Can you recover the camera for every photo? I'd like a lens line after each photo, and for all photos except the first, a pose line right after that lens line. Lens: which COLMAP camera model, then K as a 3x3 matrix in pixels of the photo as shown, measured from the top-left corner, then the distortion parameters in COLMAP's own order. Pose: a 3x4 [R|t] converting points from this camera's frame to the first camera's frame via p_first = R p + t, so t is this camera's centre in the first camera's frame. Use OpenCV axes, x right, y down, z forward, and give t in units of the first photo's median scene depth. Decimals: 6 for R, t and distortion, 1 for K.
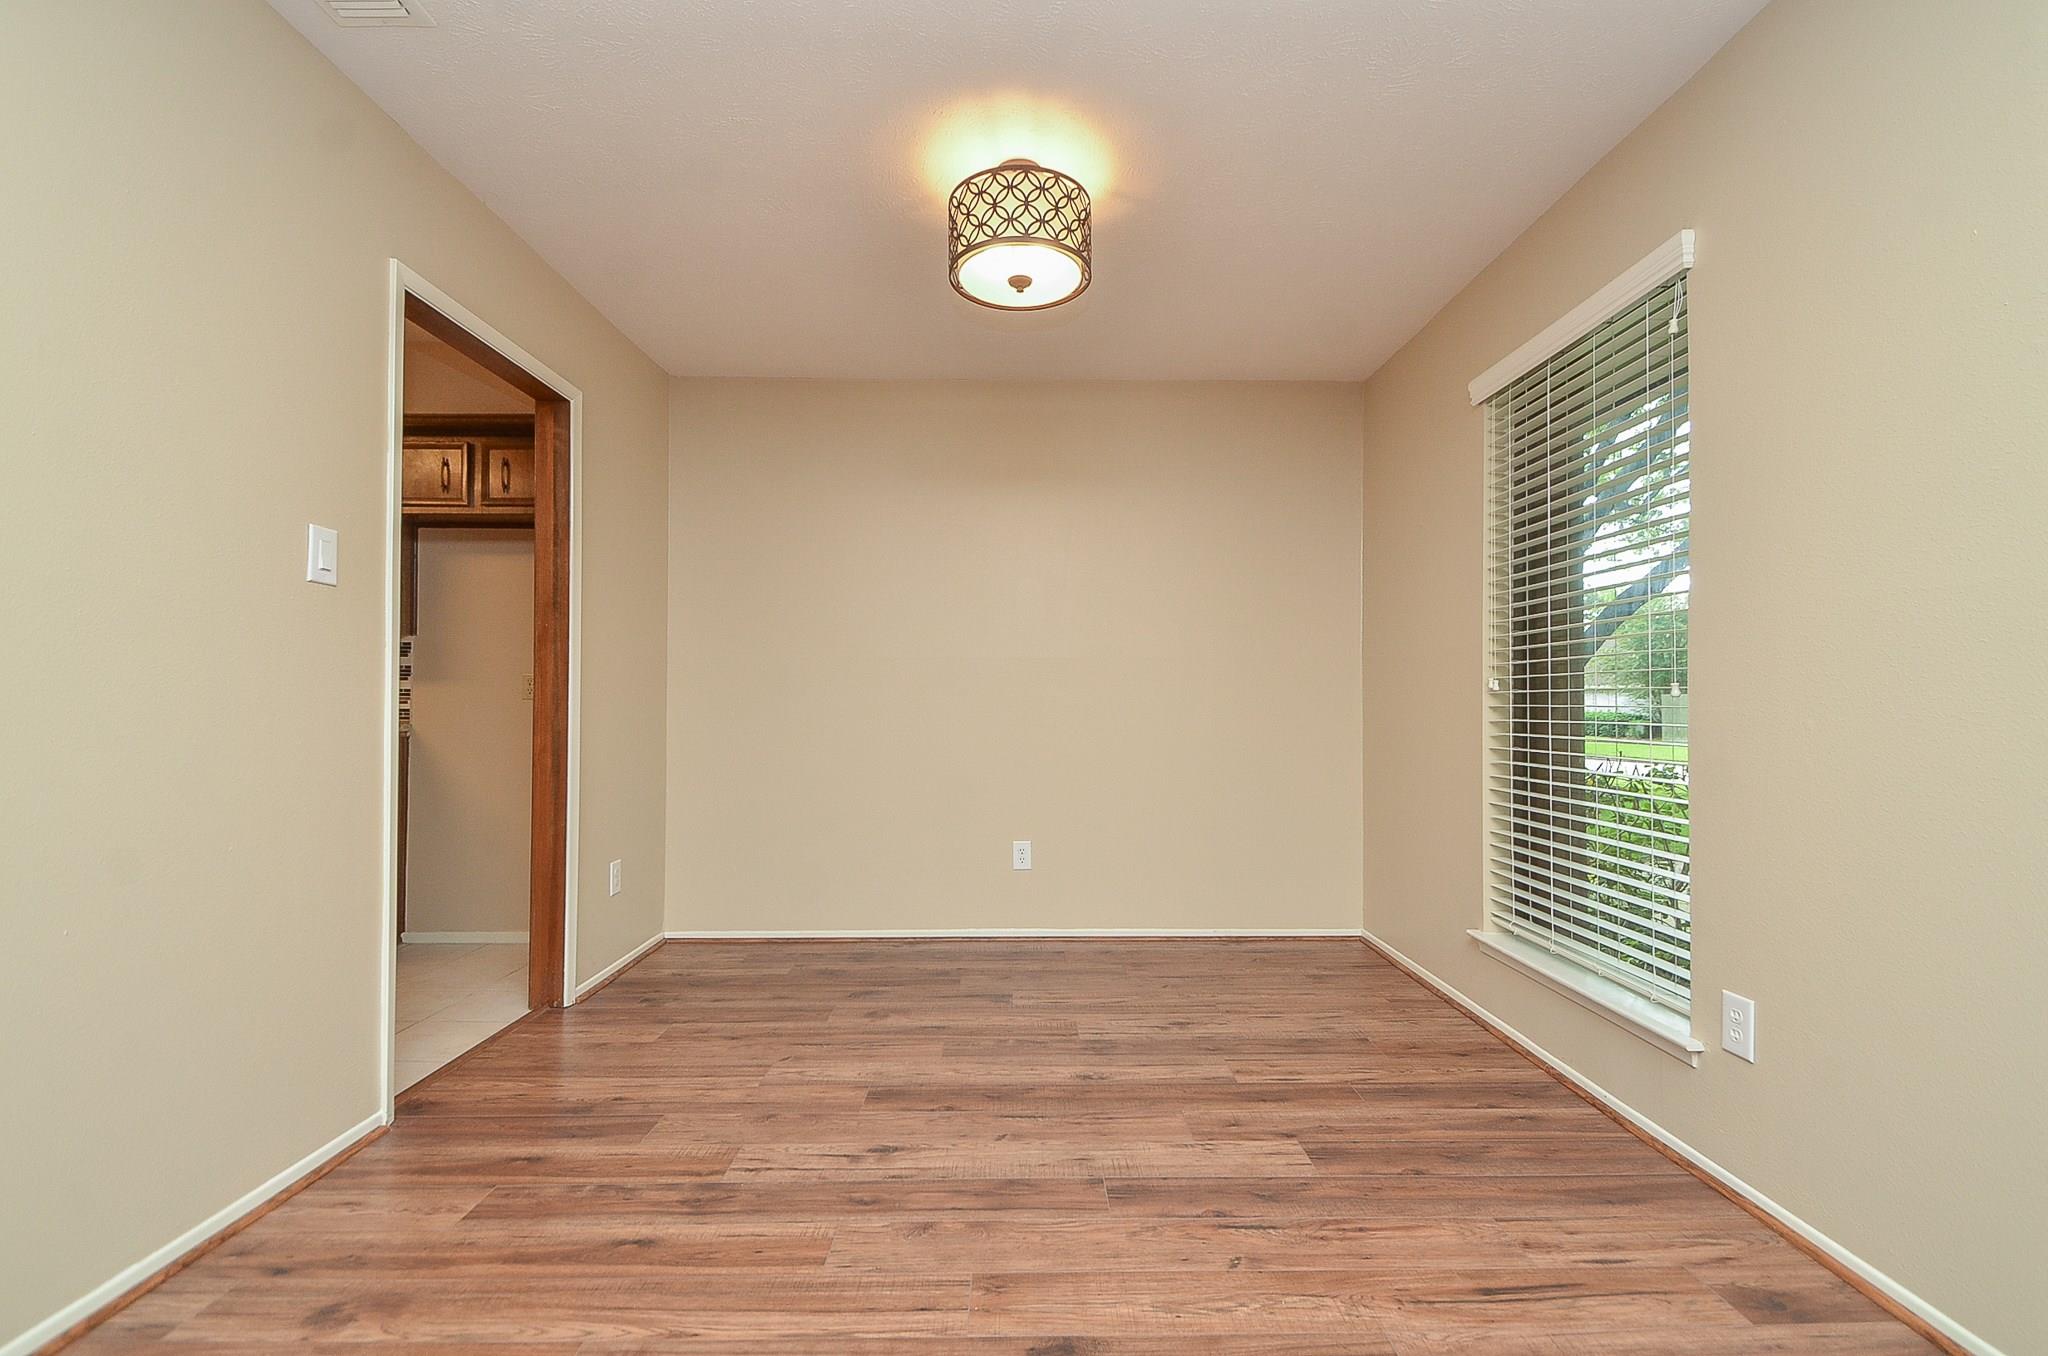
lens RADIAL K [[886.5, 0, 1031.8], [0, 886.5, 695.9], [0, 0, 1]] dist [0.029545, -0.019398]
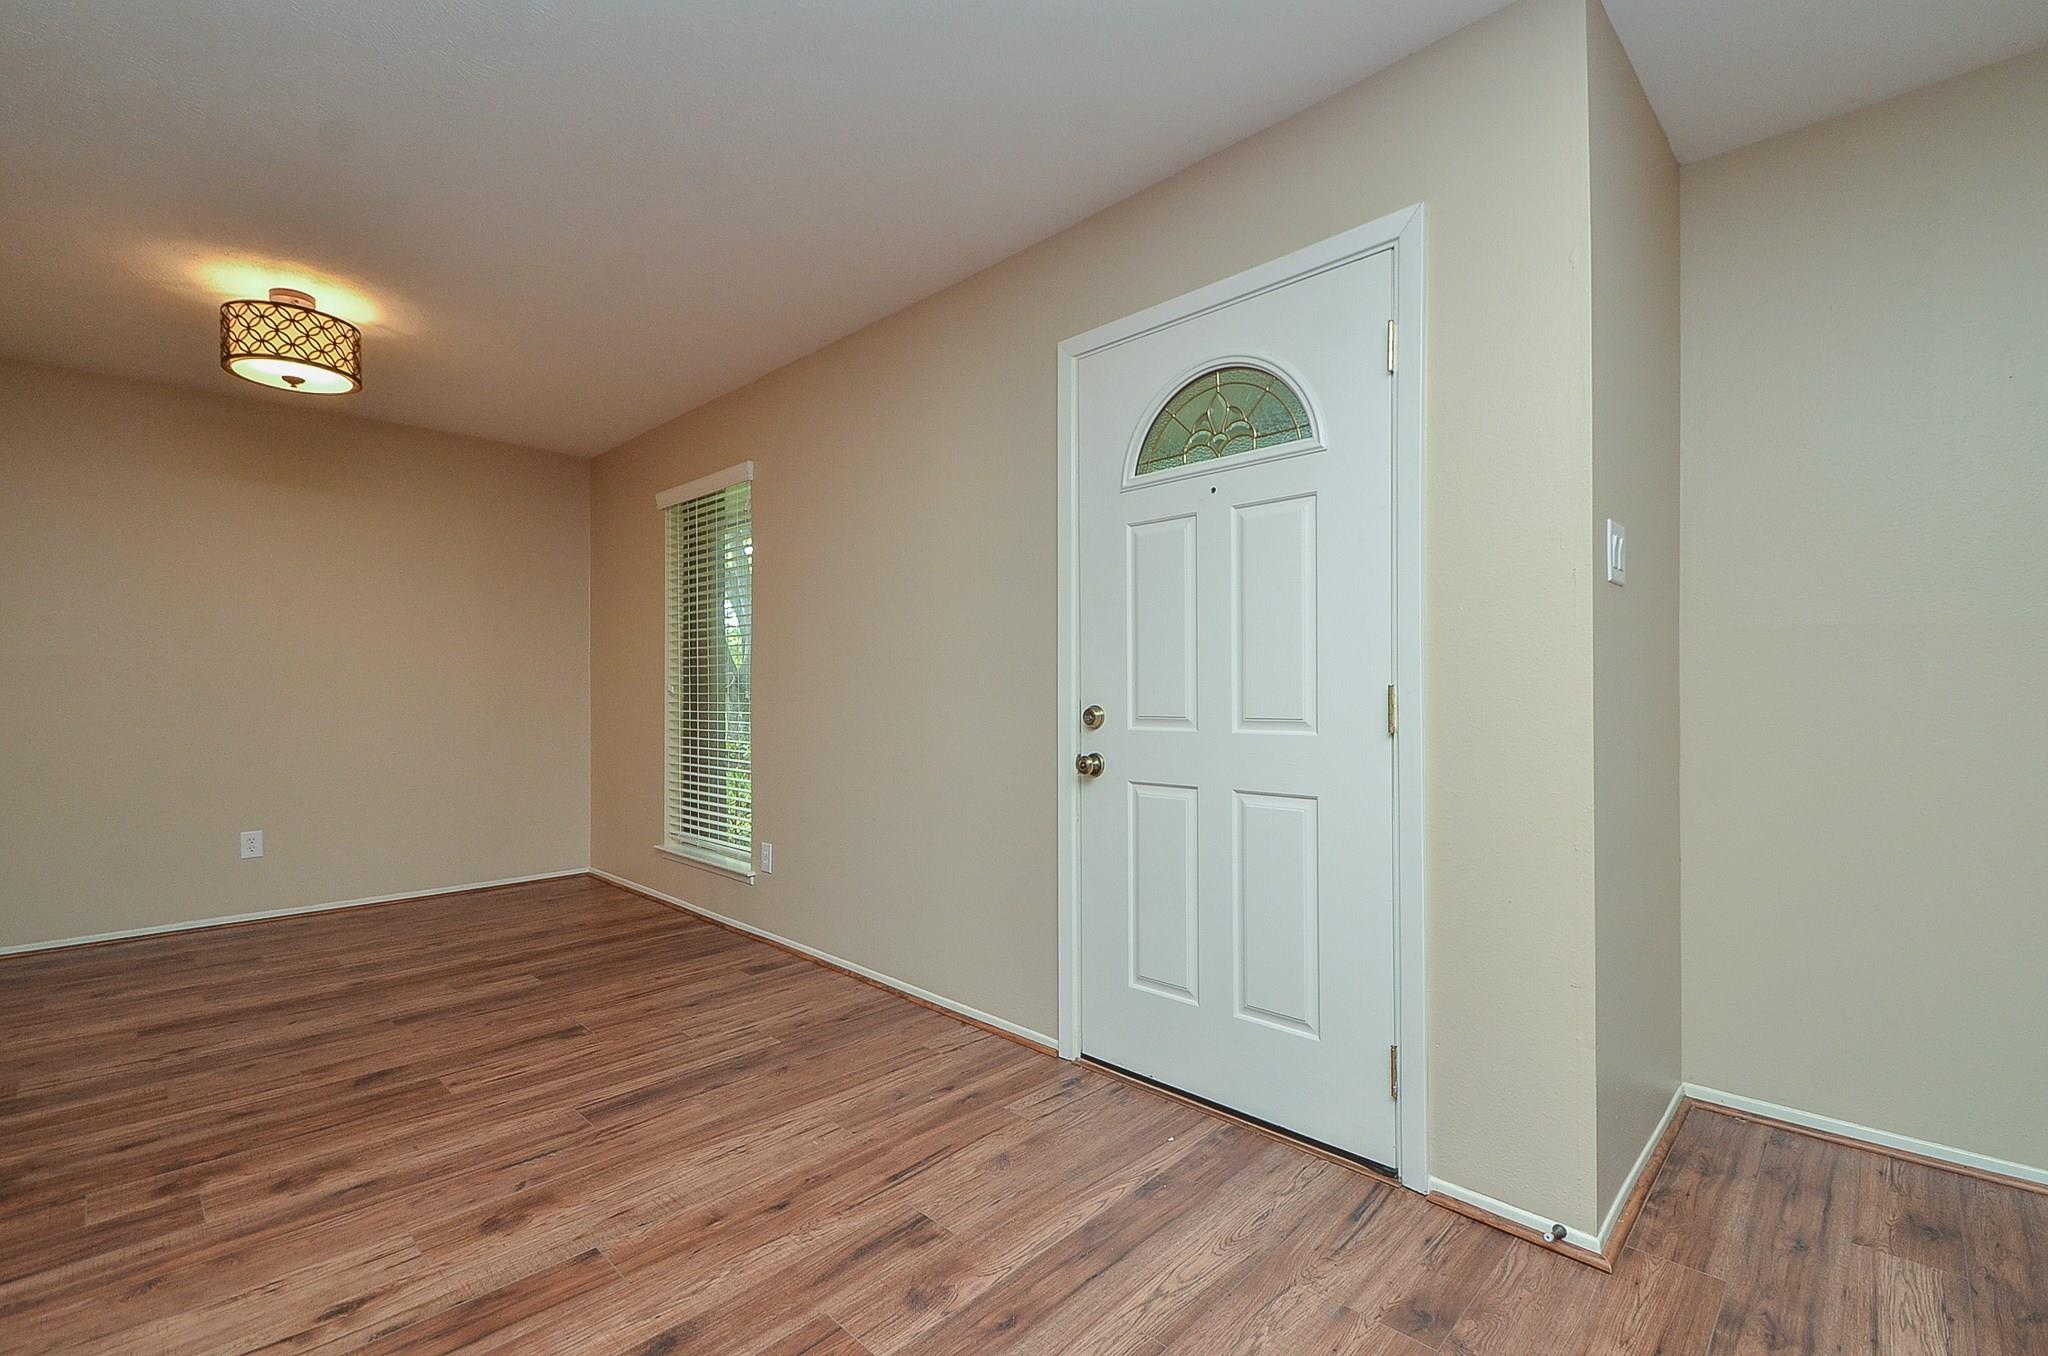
lens RADIAL K [[886.5, 0, 1031.8], [0, 886.5, 695.9], [0, 0, 1]] dist [0.029545, -0.019398]
pose [[0.705209, -0.005649, 0.708977, -0.193550], [-0.004727, 0.999909, 0.012670, -0.028719], [-0.708984, -0.012286, 0.705118, -0.723519]]
